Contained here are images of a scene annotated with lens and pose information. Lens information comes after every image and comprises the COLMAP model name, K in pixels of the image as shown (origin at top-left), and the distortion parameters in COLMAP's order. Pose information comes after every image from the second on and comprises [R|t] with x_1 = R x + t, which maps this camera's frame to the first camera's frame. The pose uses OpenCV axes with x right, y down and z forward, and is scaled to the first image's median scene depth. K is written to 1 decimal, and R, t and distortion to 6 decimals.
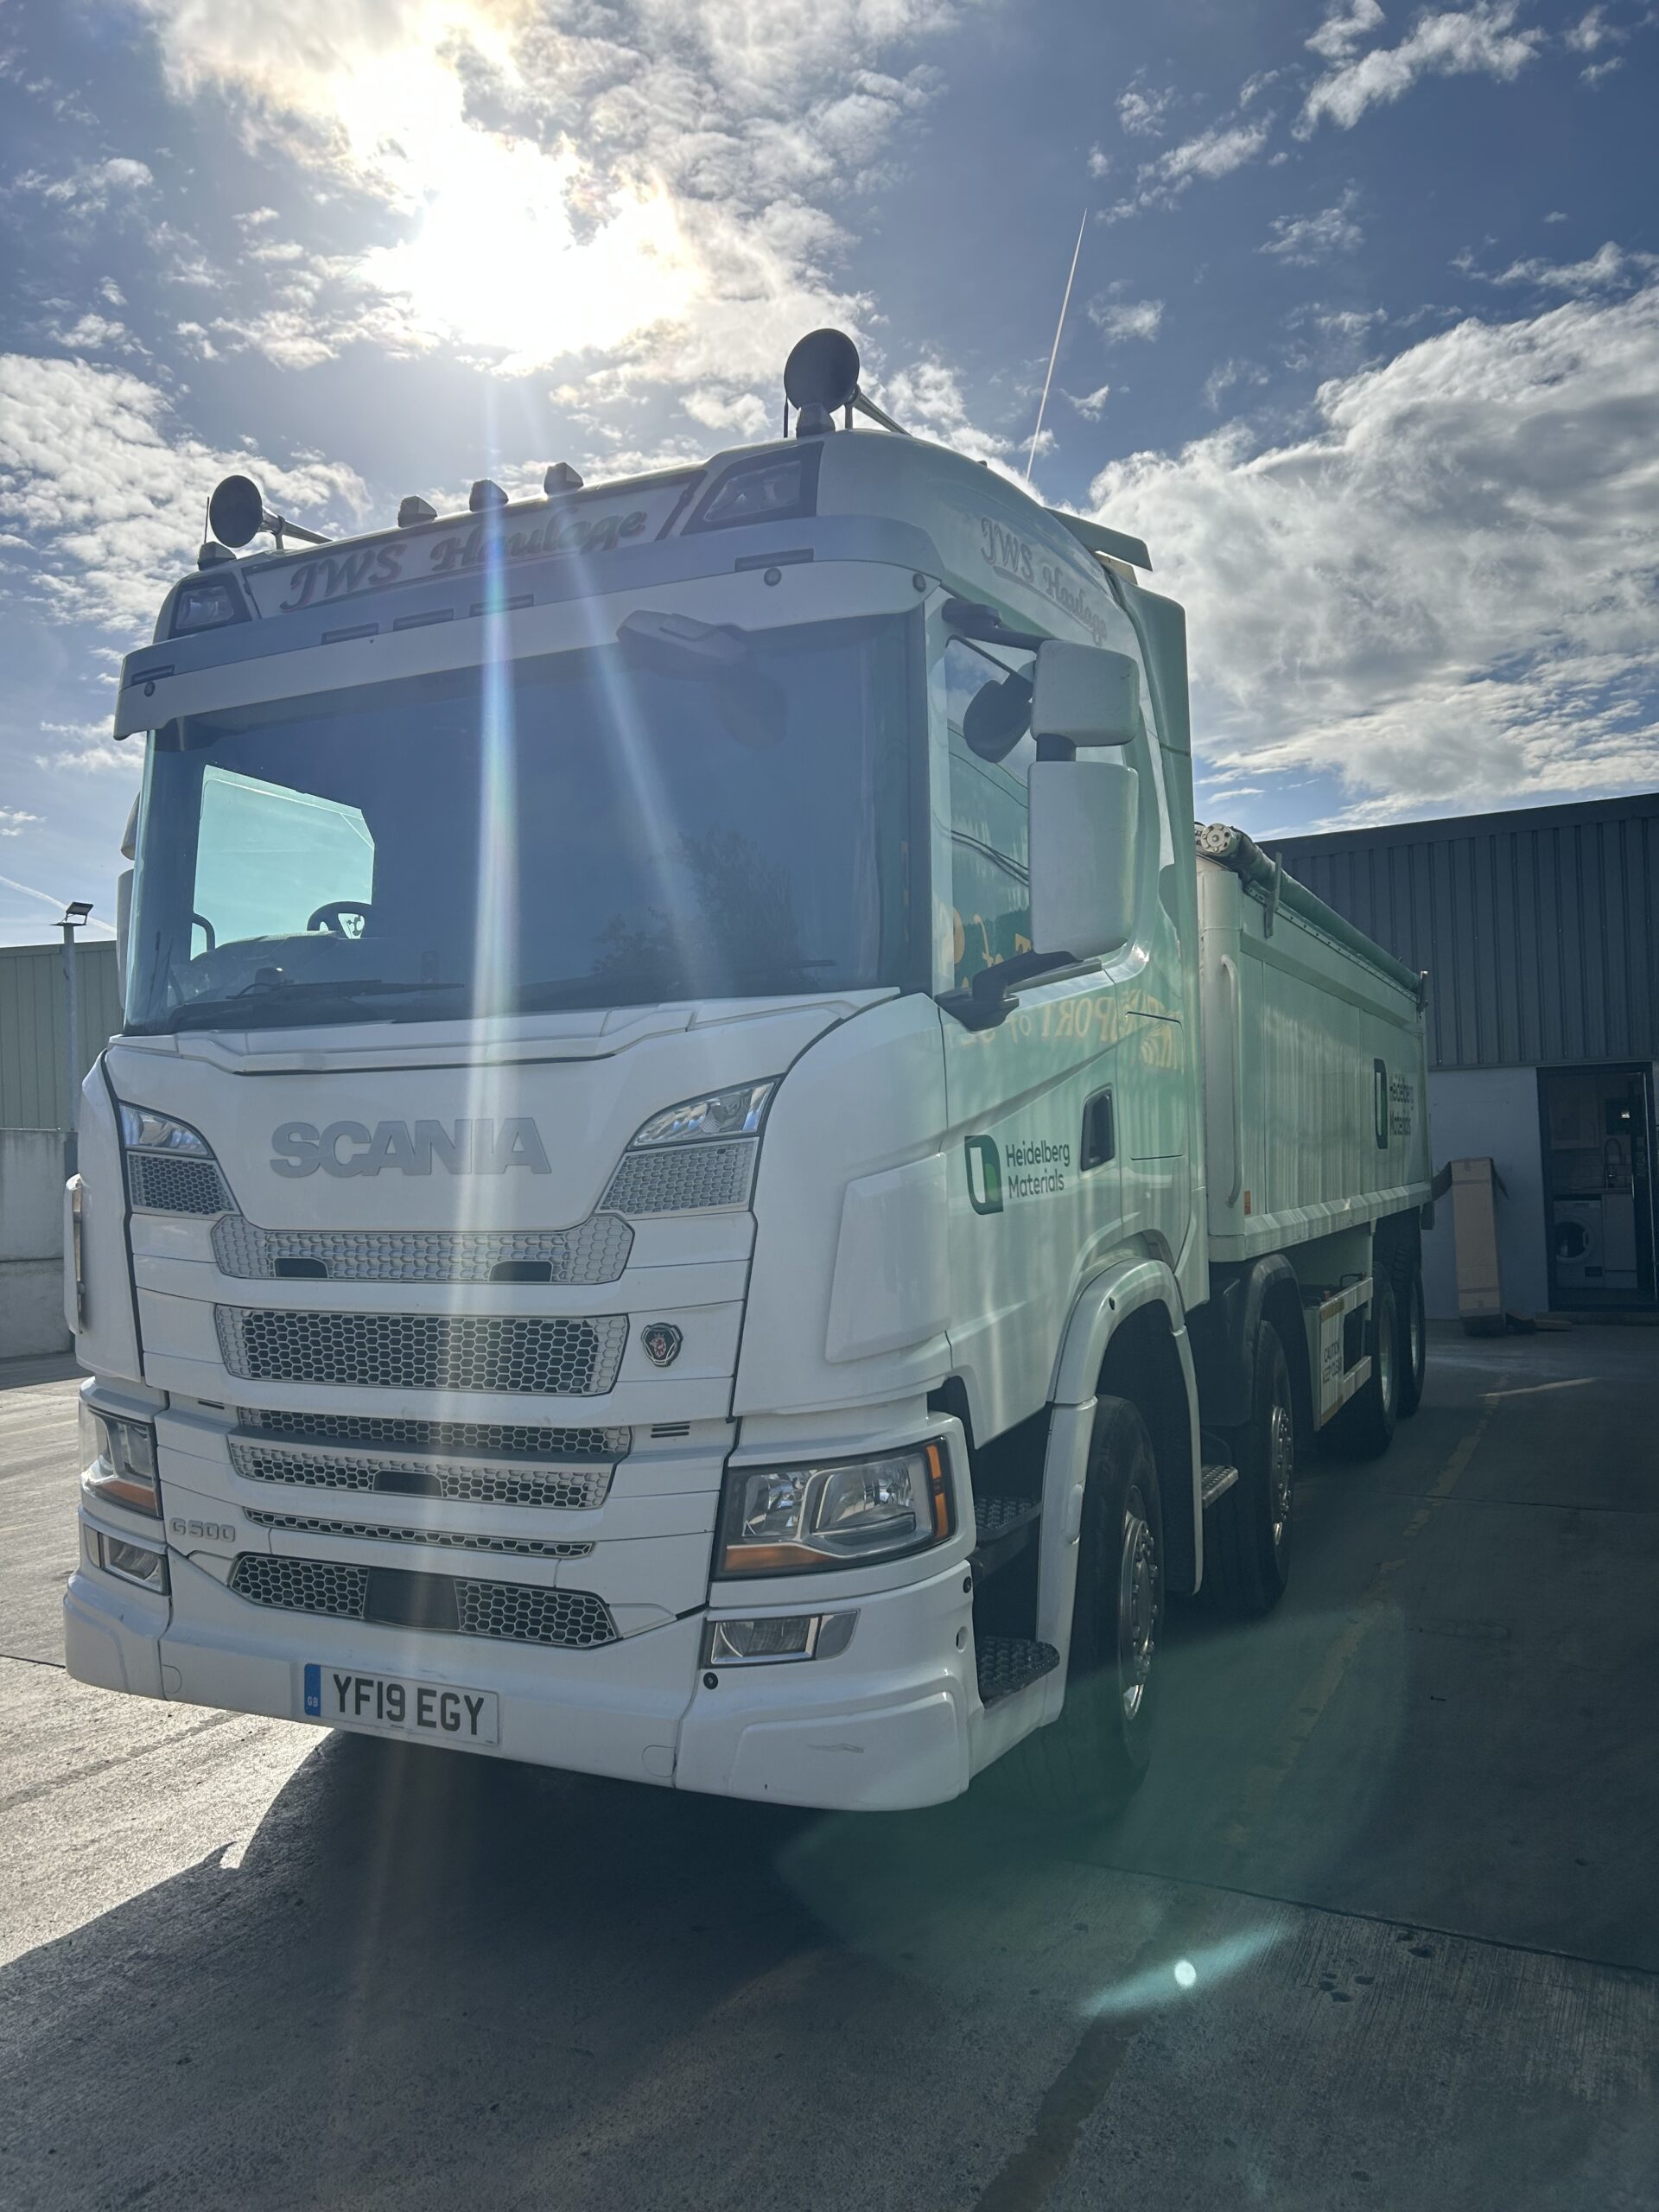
lens RADIAL K [[1671.4, 0, 829.5], [0, 1671.4, 1106.0], [0, 0, 1]] dist [0.030774, -0.048304]
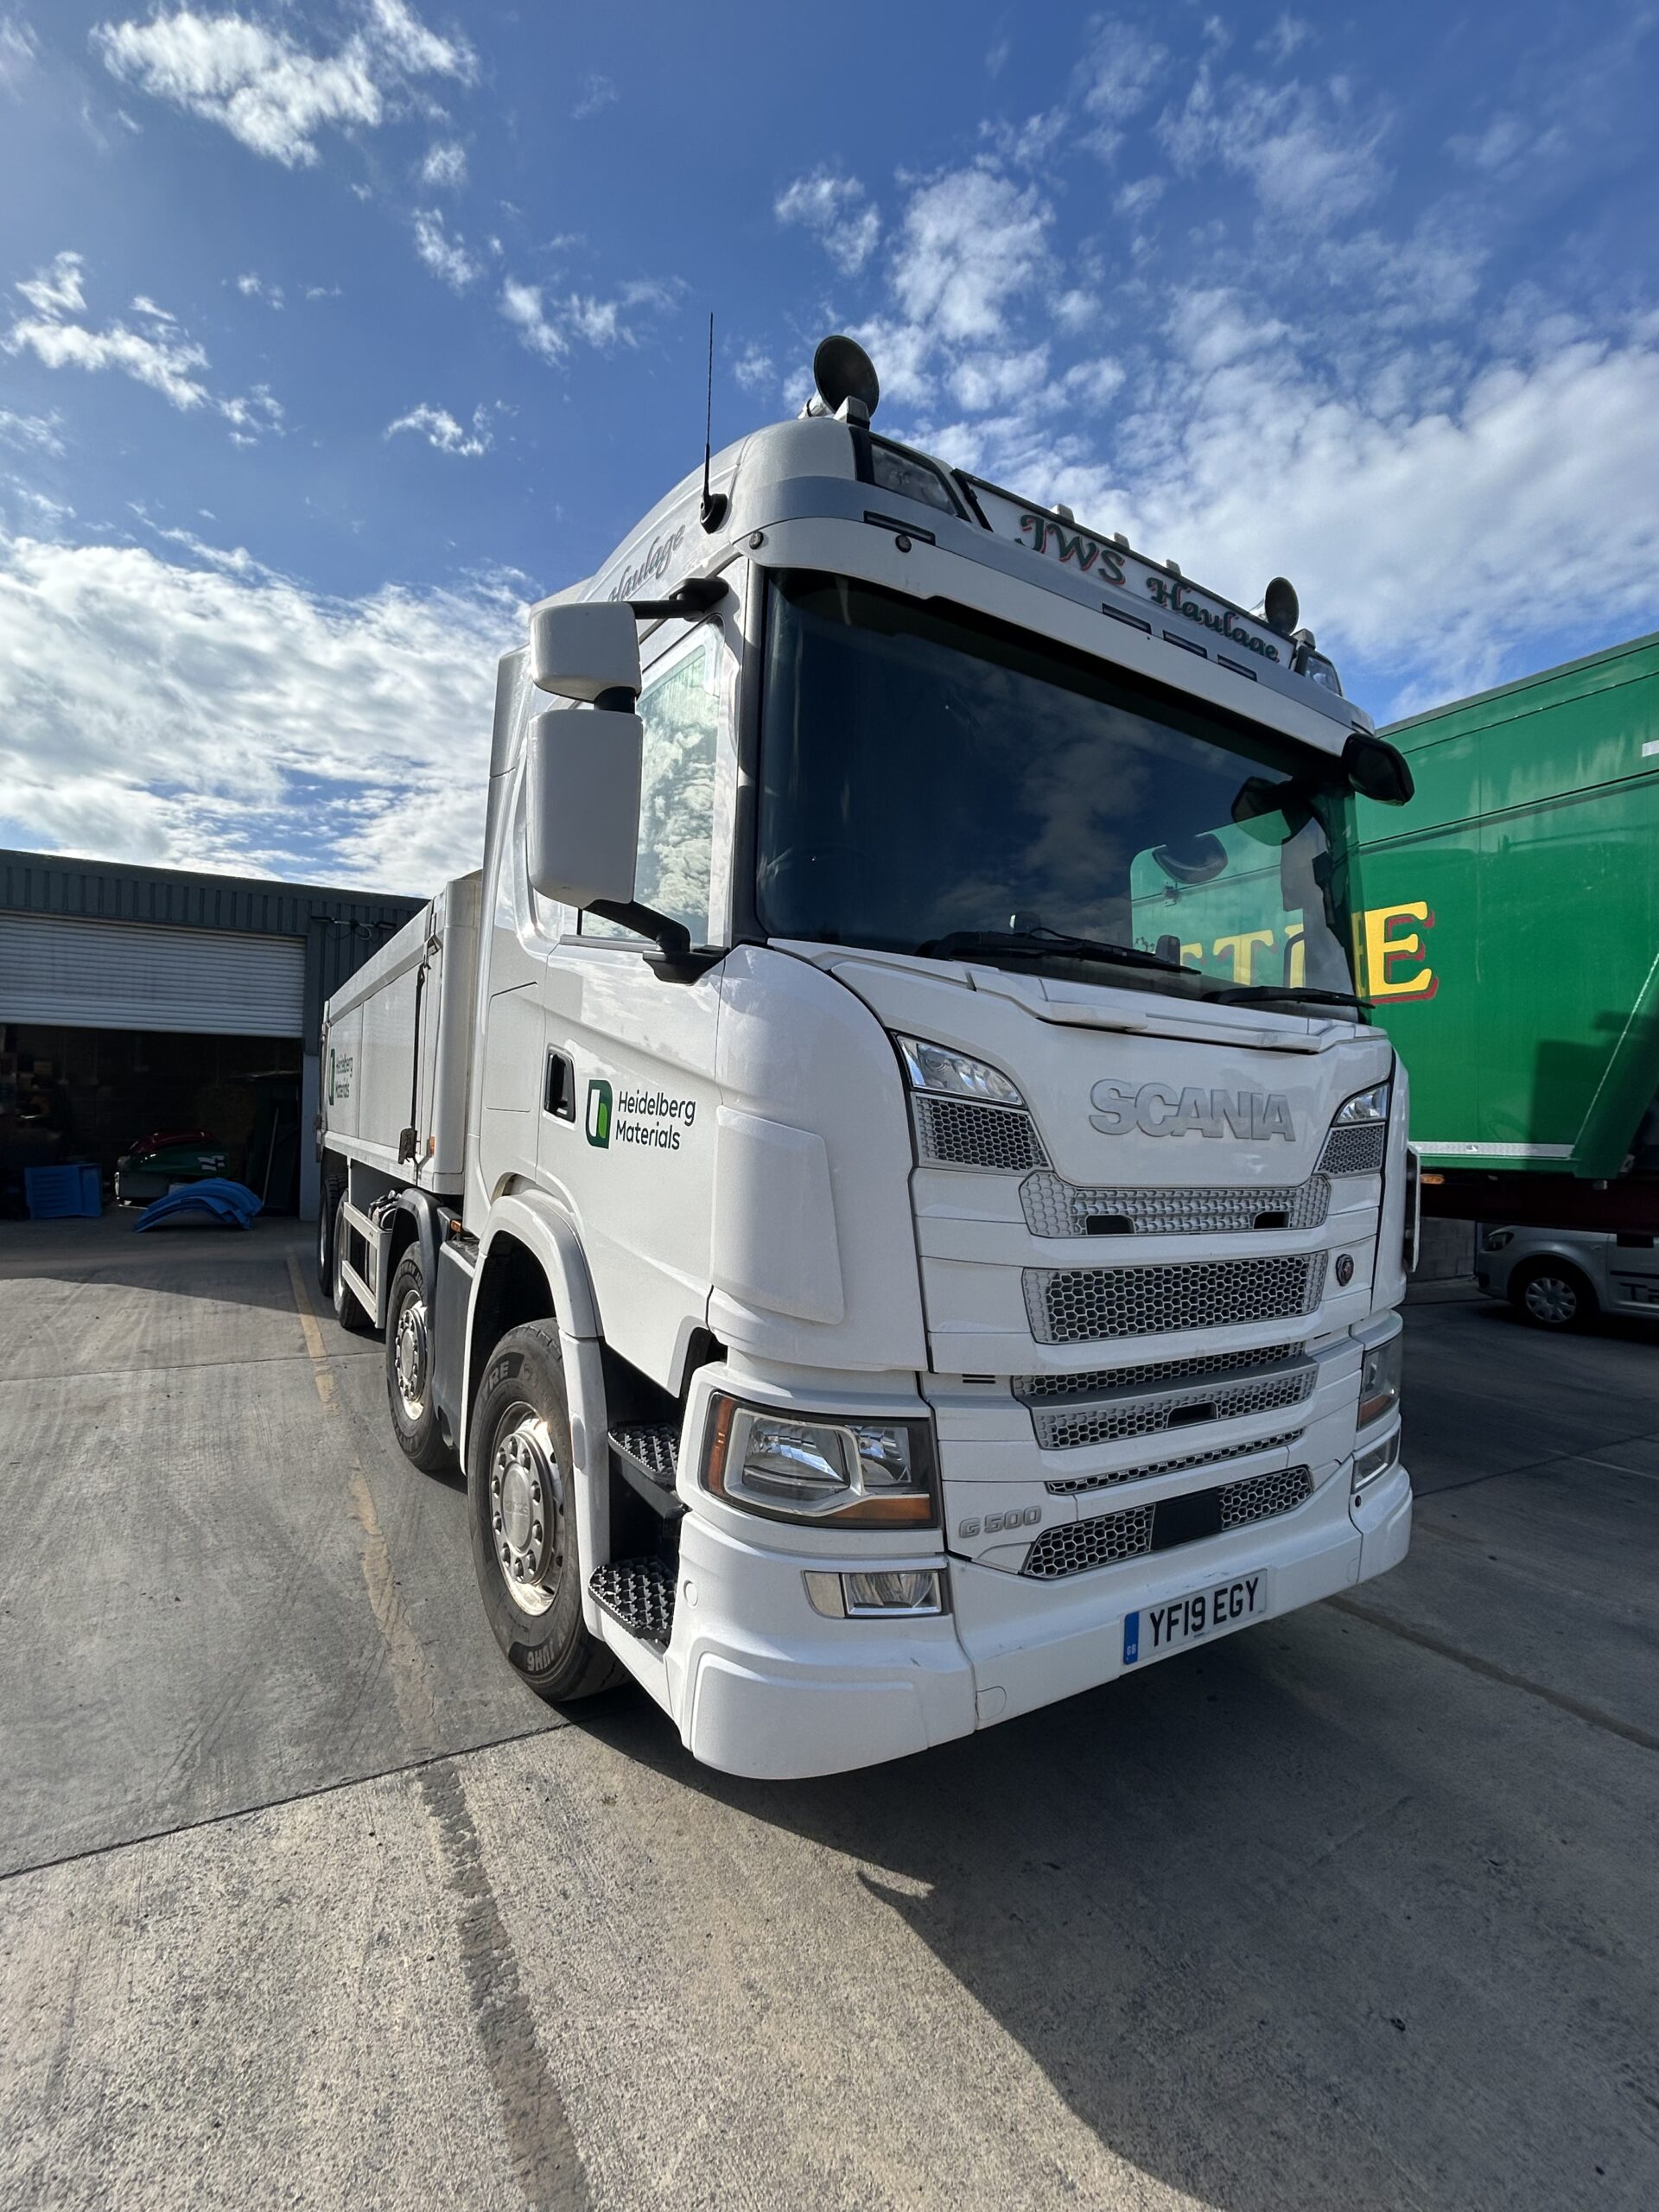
lens RADIAL K [[978.6, 0, 829.5], [0, 978.6, 1106.0], [0, 0, 1]] dist [-0.003153, -0.000411]
pose [[0.539036, 0.051862, 0.840685, -0.925551], [-0.068941, 0.997470, -0.017331, 0.048905], [-0.839457, -0.048616, 0.541247, 0.851865]]
